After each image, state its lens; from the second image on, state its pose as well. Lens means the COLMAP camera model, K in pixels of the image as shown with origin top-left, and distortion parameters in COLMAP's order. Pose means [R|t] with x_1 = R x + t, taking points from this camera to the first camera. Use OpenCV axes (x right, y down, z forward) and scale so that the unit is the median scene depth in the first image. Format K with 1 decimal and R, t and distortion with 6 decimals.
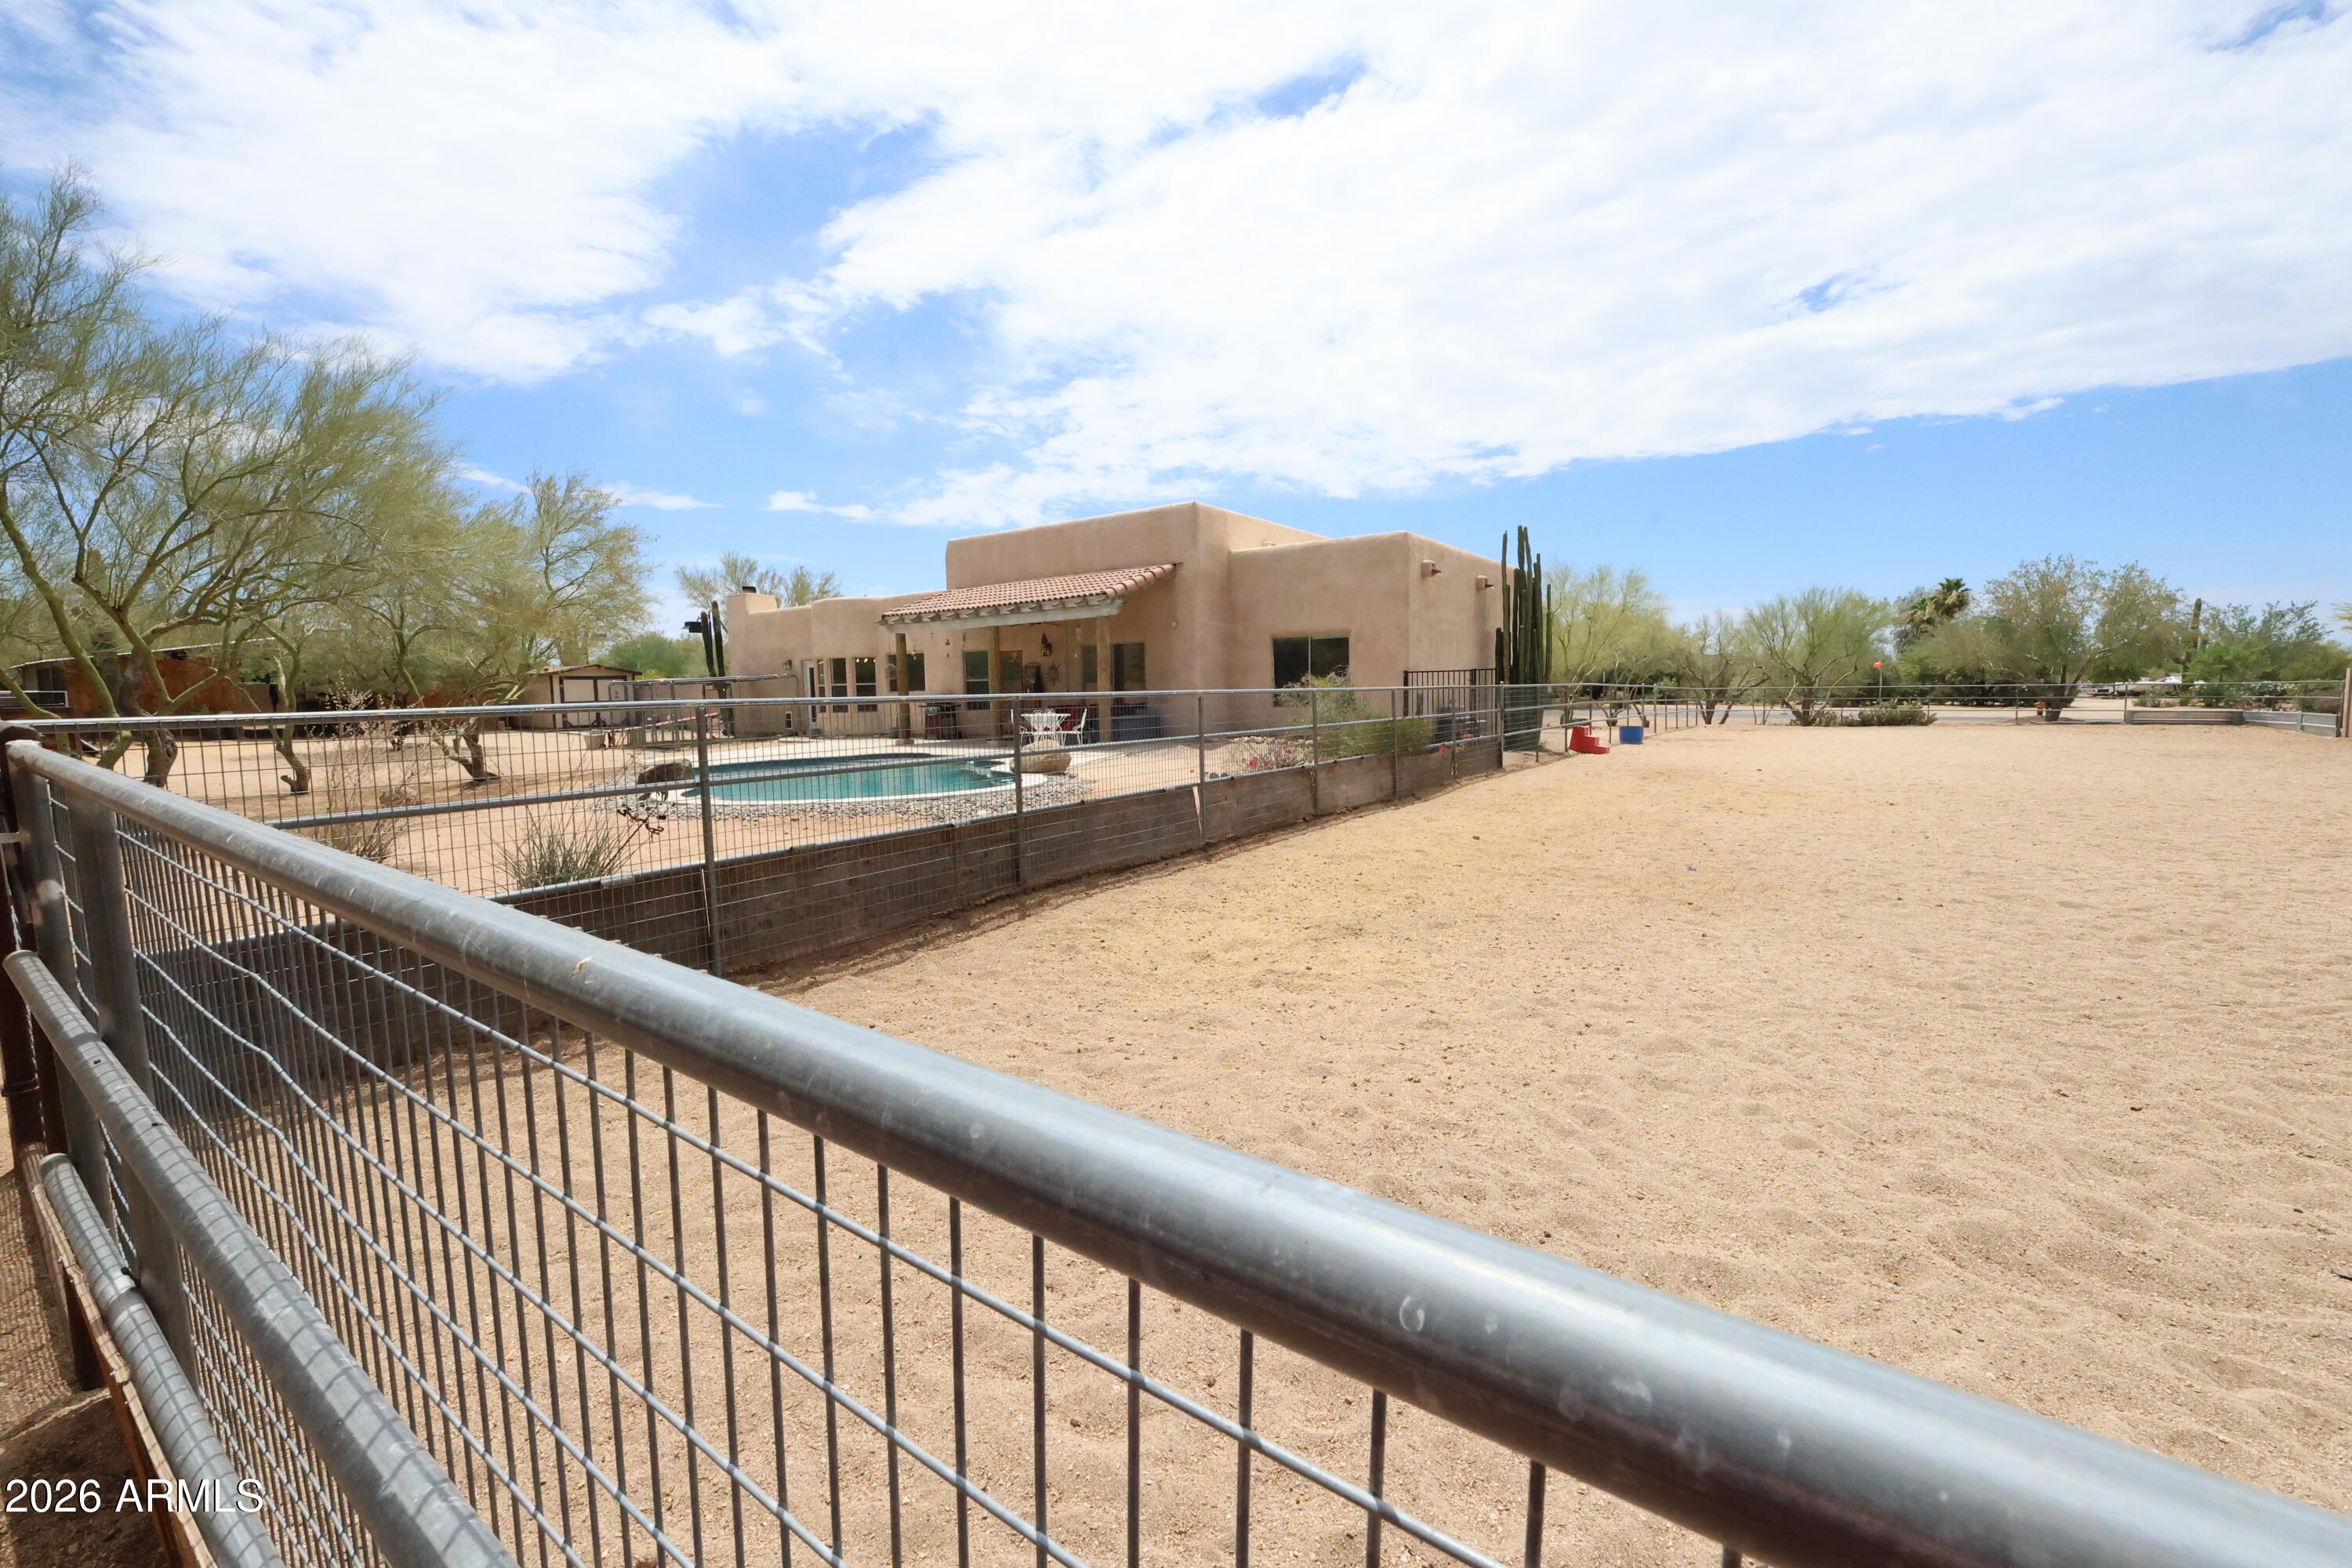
lens RADIAL K [[949.2, 0, 1184.1], [0, 949.2, 771.7], [0, 0, 1]] dist [0.000606, 0.000396]
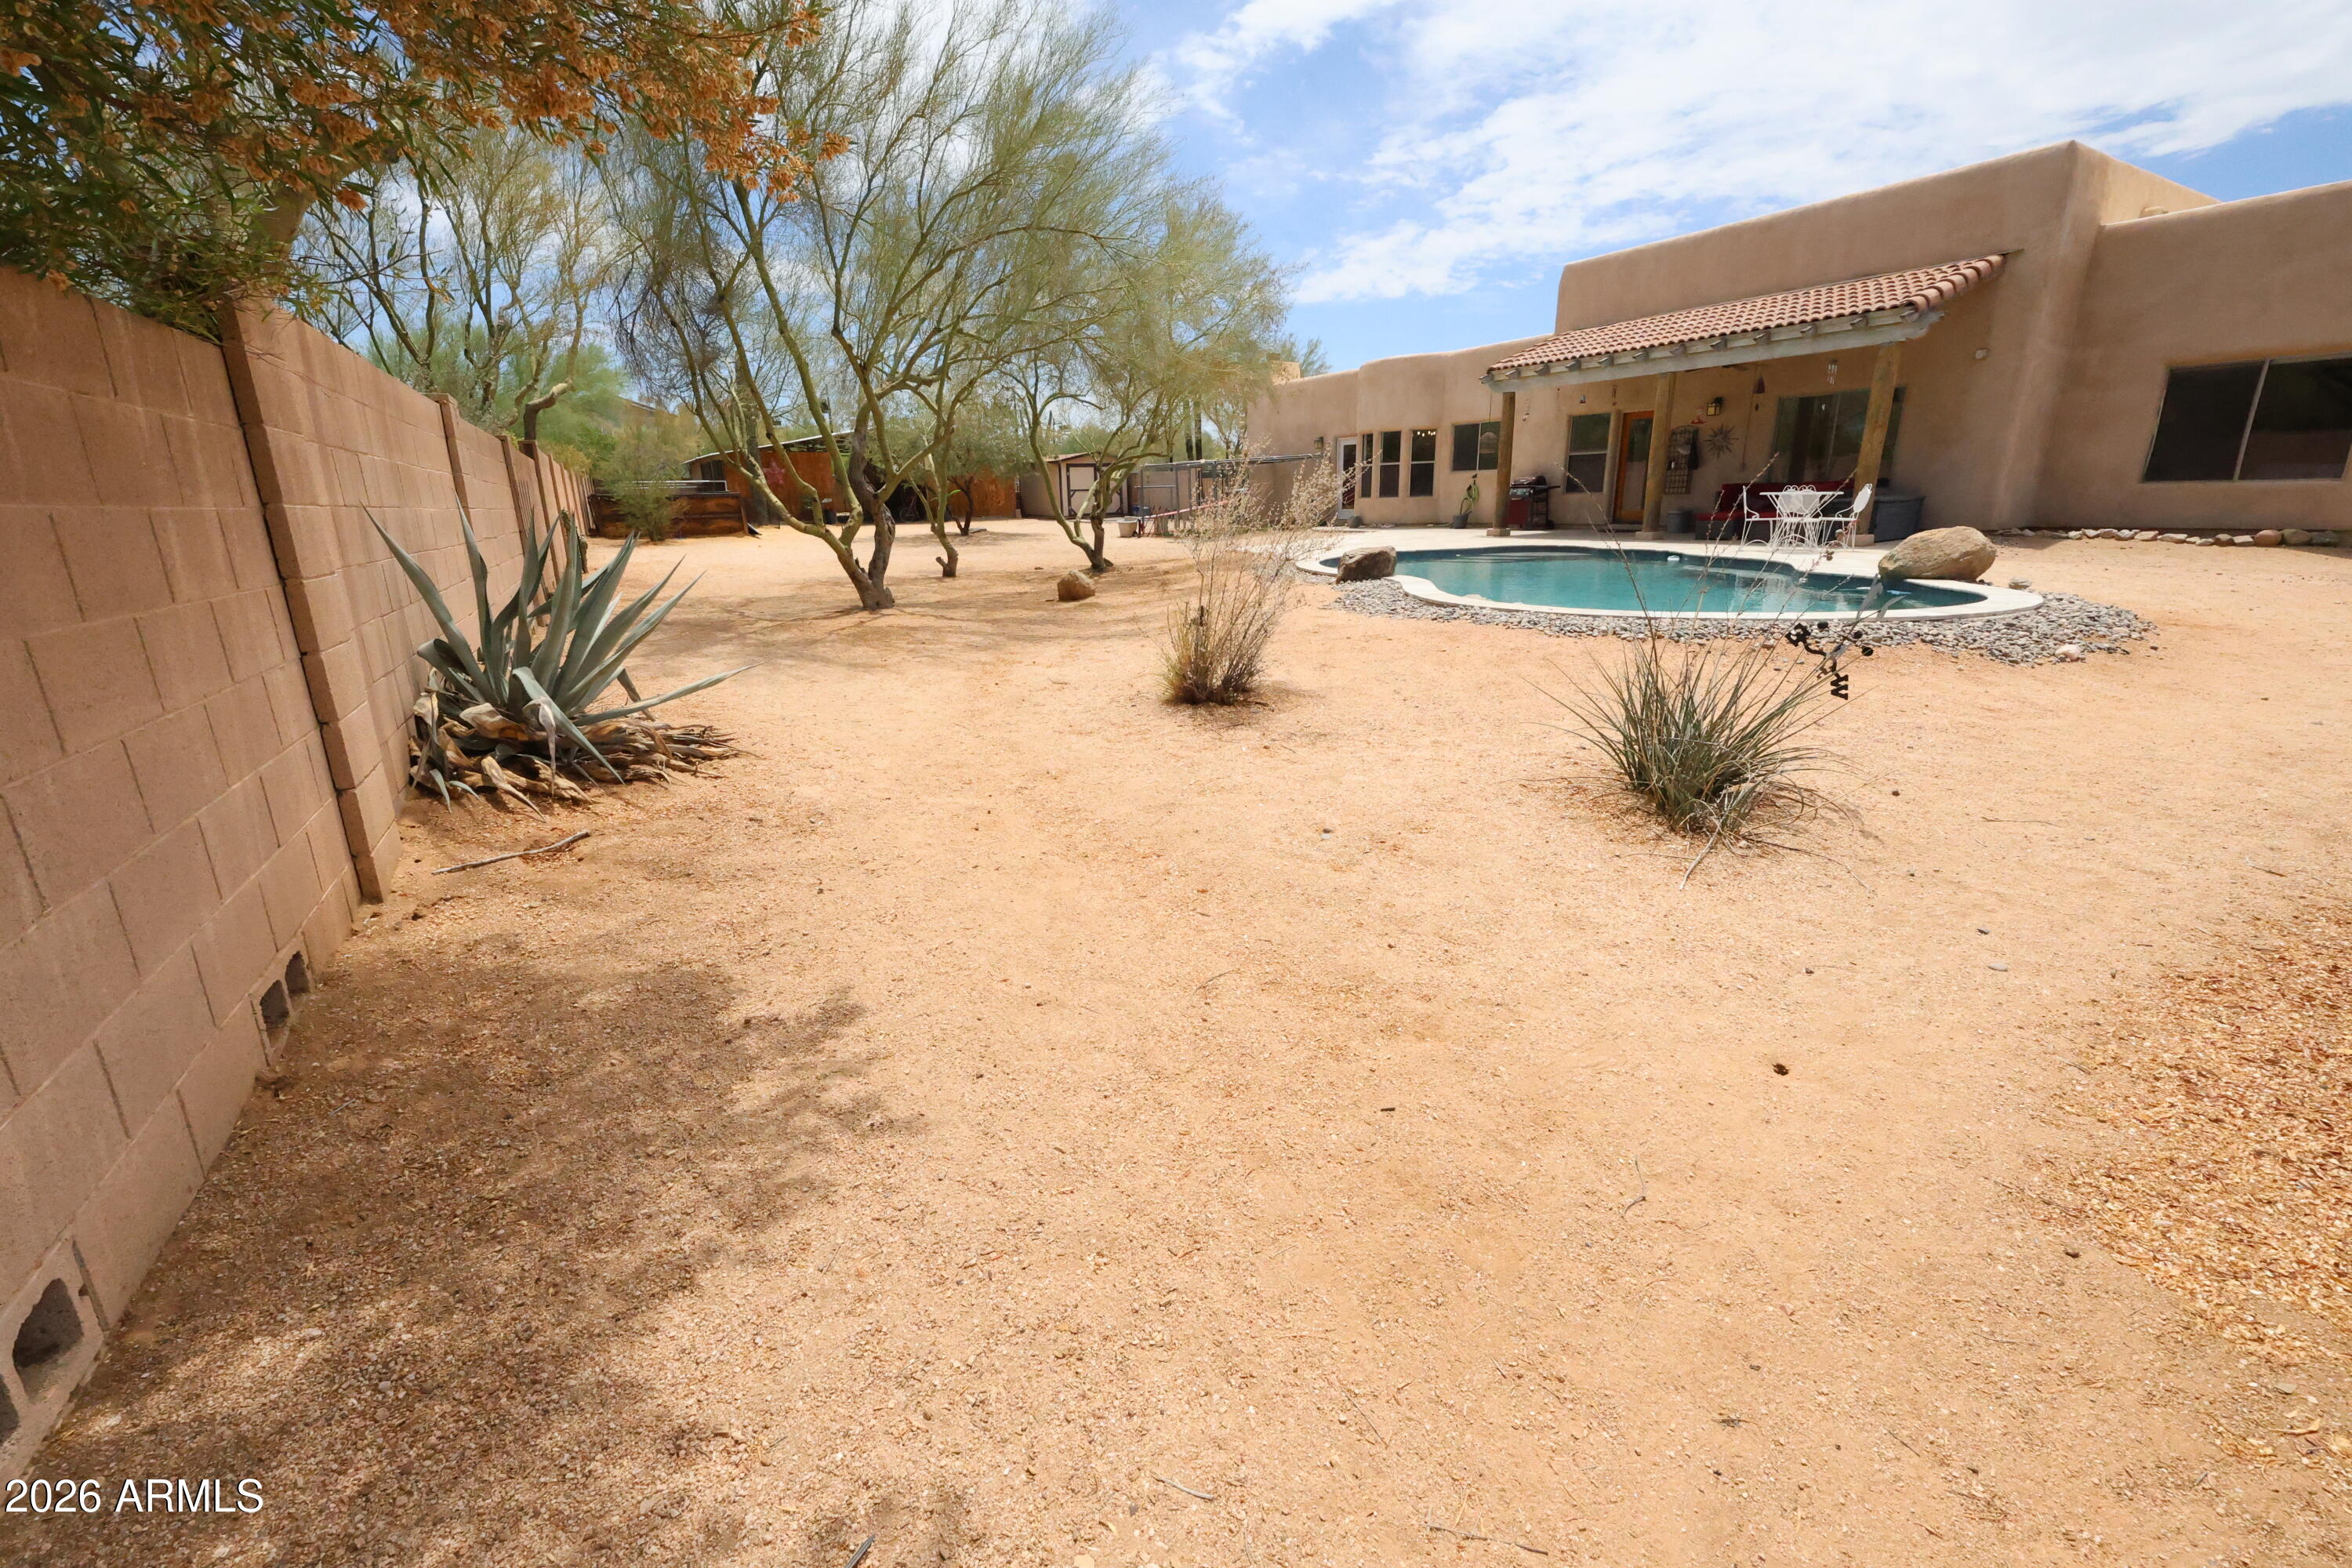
lens RADIAL K [[949.2, 0, 1156.7], [0, 949.2, 765.5], [0, 0, 1]] dist [0.000606, 0.000396]
pose [[0.913426, 0.109363, -0.392038, -0.215817], [-0.027367, 0.977547, 0.208934, 0.001995], [0.406085, -0.180116, 0.895909, 0.107697]]
